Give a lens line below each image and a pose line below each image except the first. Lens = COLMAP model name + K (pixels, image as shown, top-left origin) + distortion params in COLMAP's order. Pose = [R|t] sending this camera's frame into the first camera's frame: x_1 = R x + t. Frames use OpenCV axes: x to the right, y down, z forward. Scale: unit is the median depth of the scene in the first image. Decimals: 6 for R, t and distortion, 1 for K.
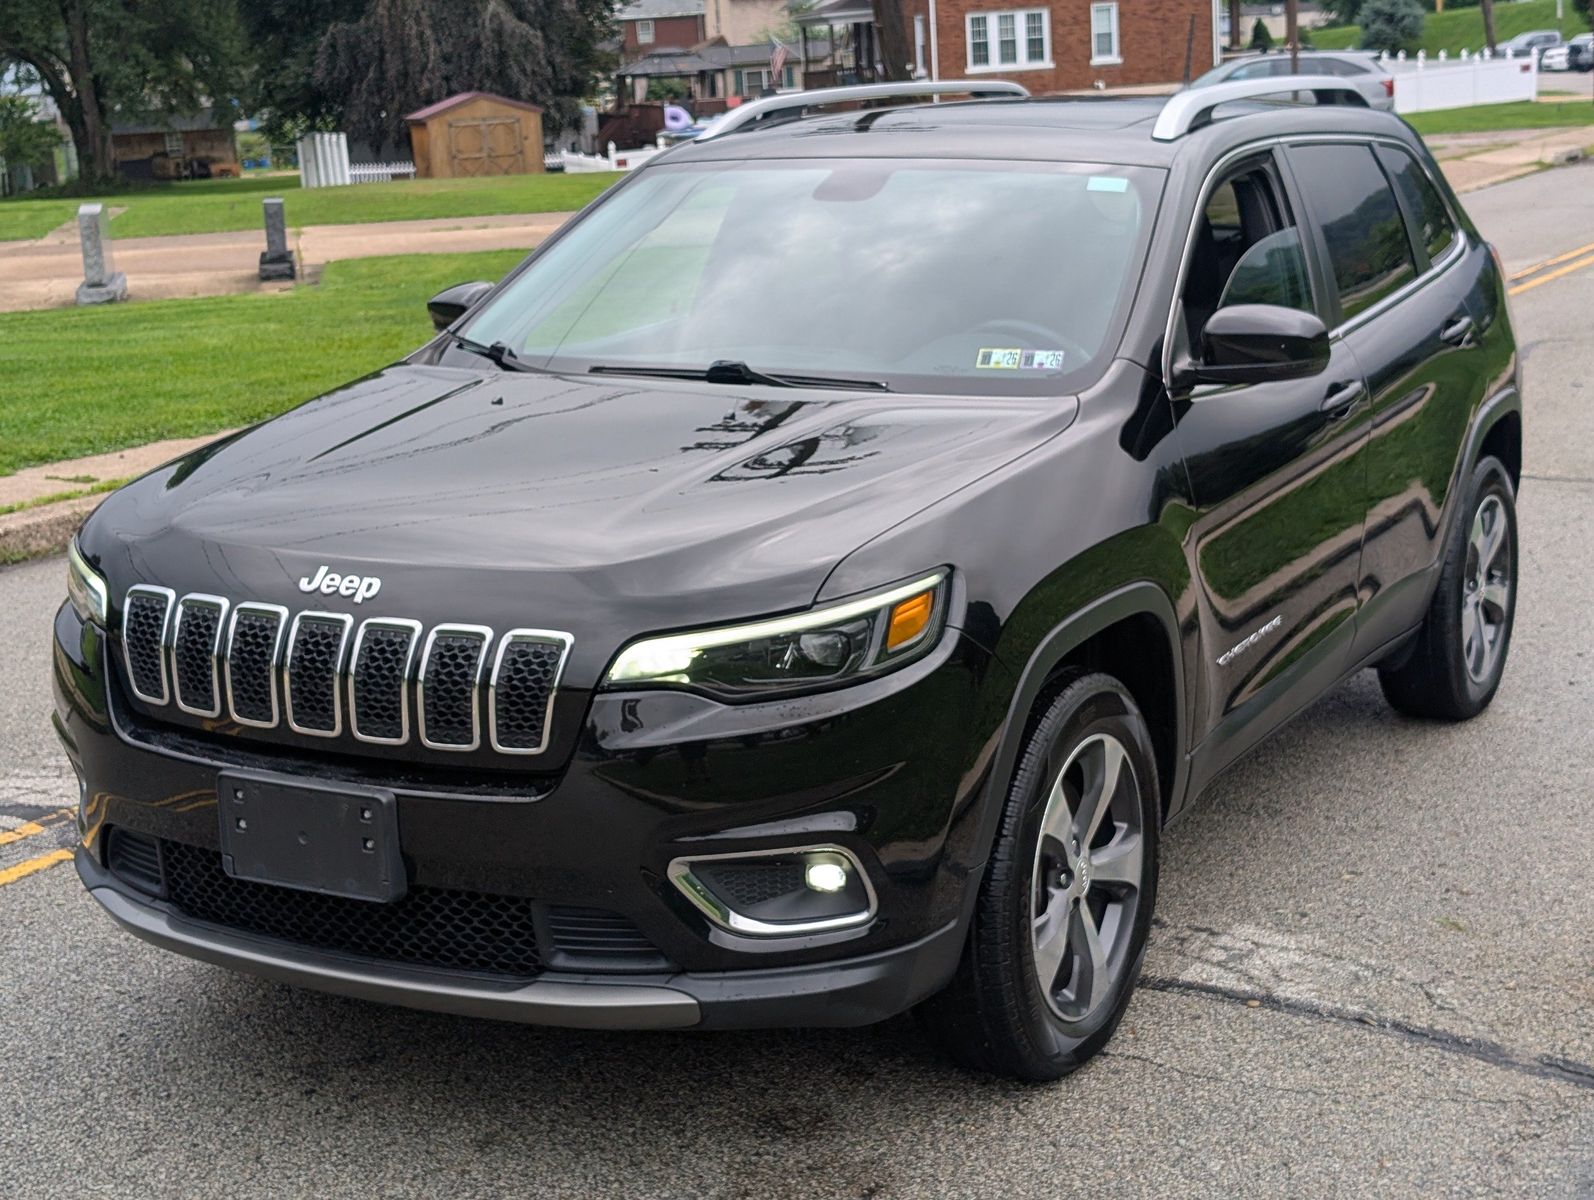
lens RADIAL K [[2504.4, 0, 788.1], [0, 2504.4, 631.7], [0, 0, 1]] dist [0.234222, -0.970457]
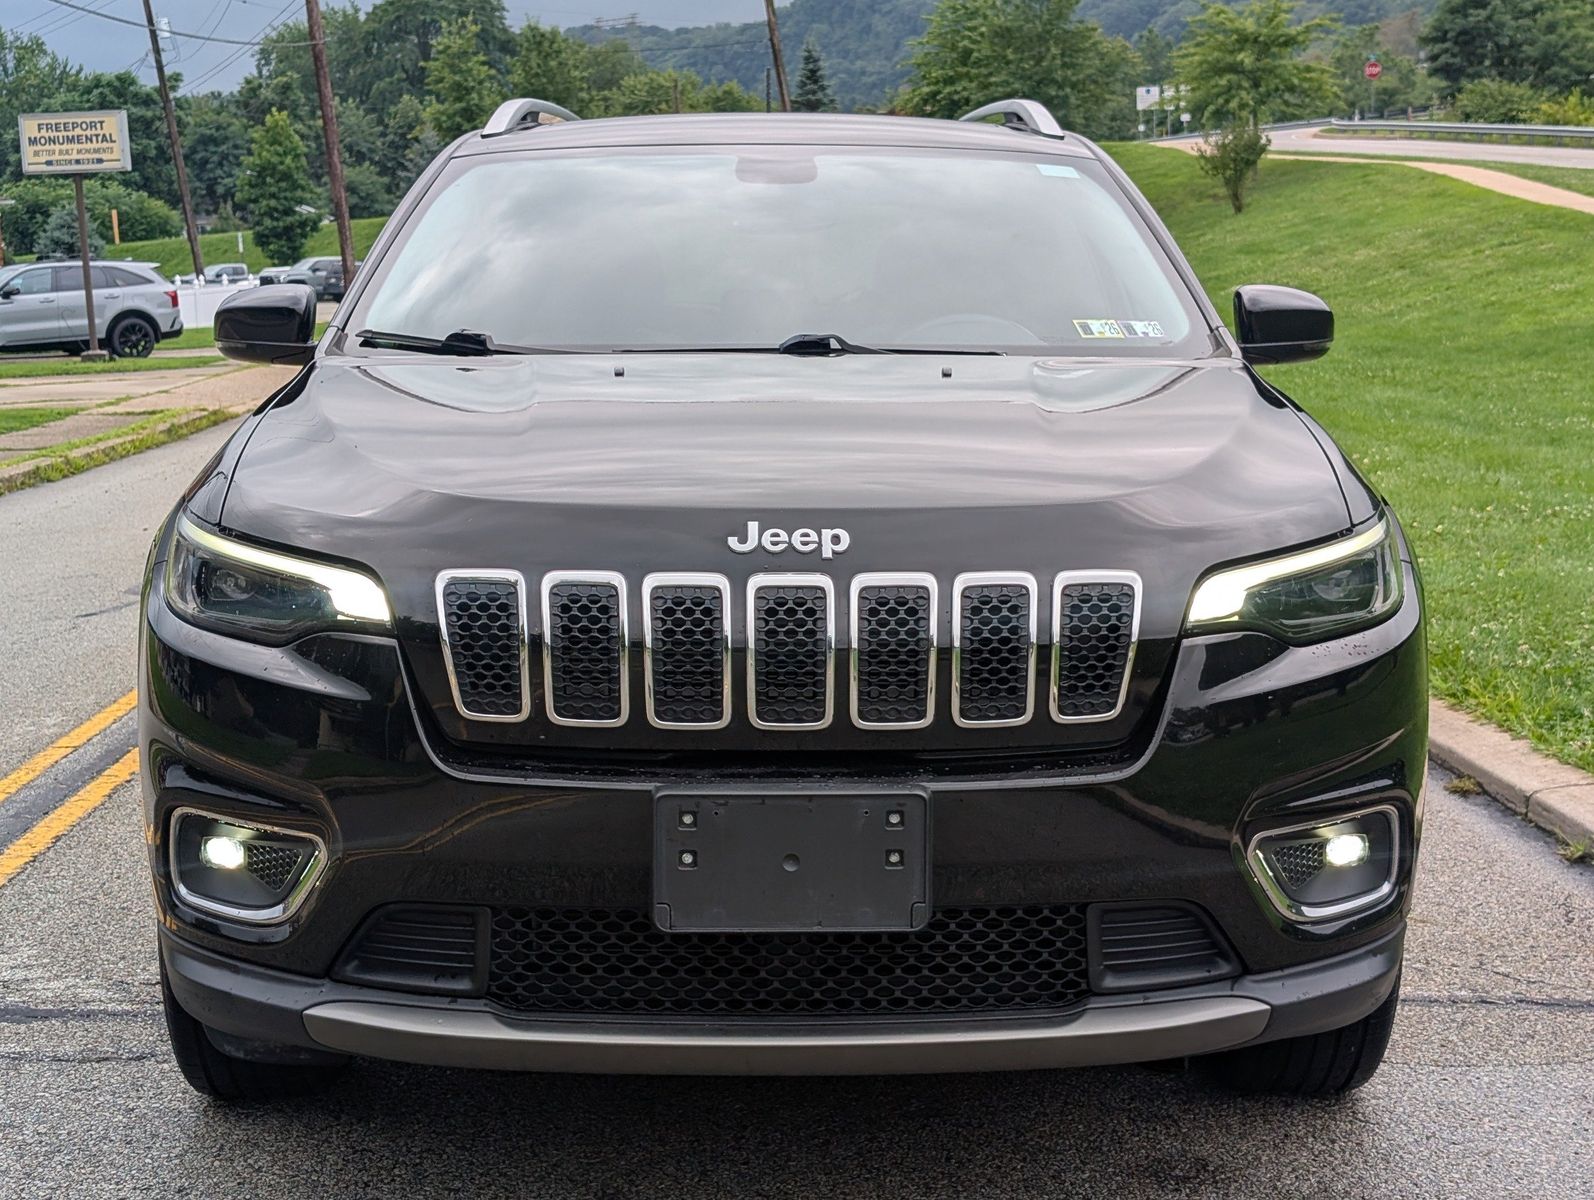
lens RADIAL K [[2504.4, 0, 788.1], [0, 2504.4, 631.7], [0, 0, 1]] dist [0.234222, -0.970457]
pose [[0.865584, -0.047457, 0.498509, -0.531118], [0.093556, 0.993297, -0.067887, 0.058620], [-0.491946, 0.105400, 0.864222, 0.303358]]
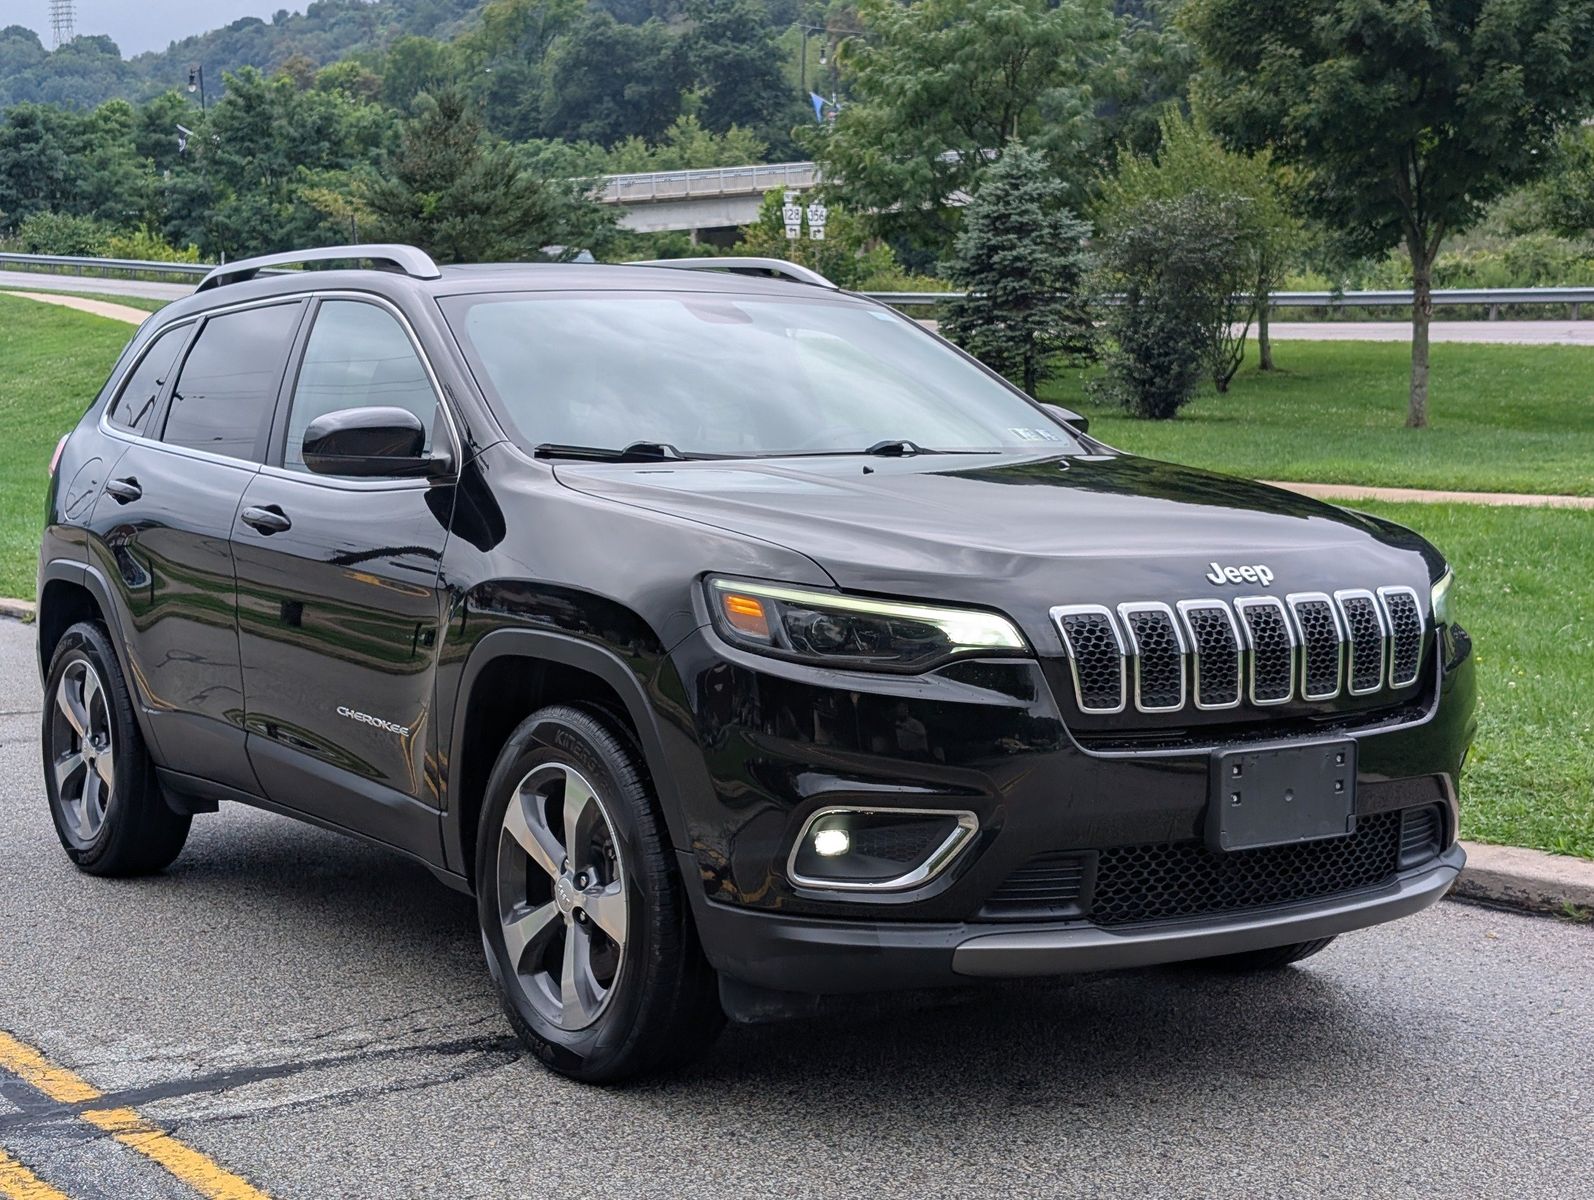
lens RADIAL K [[2504.4, 0, 788.1], [0, 2504.4, 631.7], [0, 0, 1]] dist [0.234222, -0.970457]
pose [[0.448990, -0.060817, 0.891465, -1.193108], [0.195171, 0.980266, -0.031424, 0.002255], [-0.871961, 0.188097, 0.451999, 0.623822]]
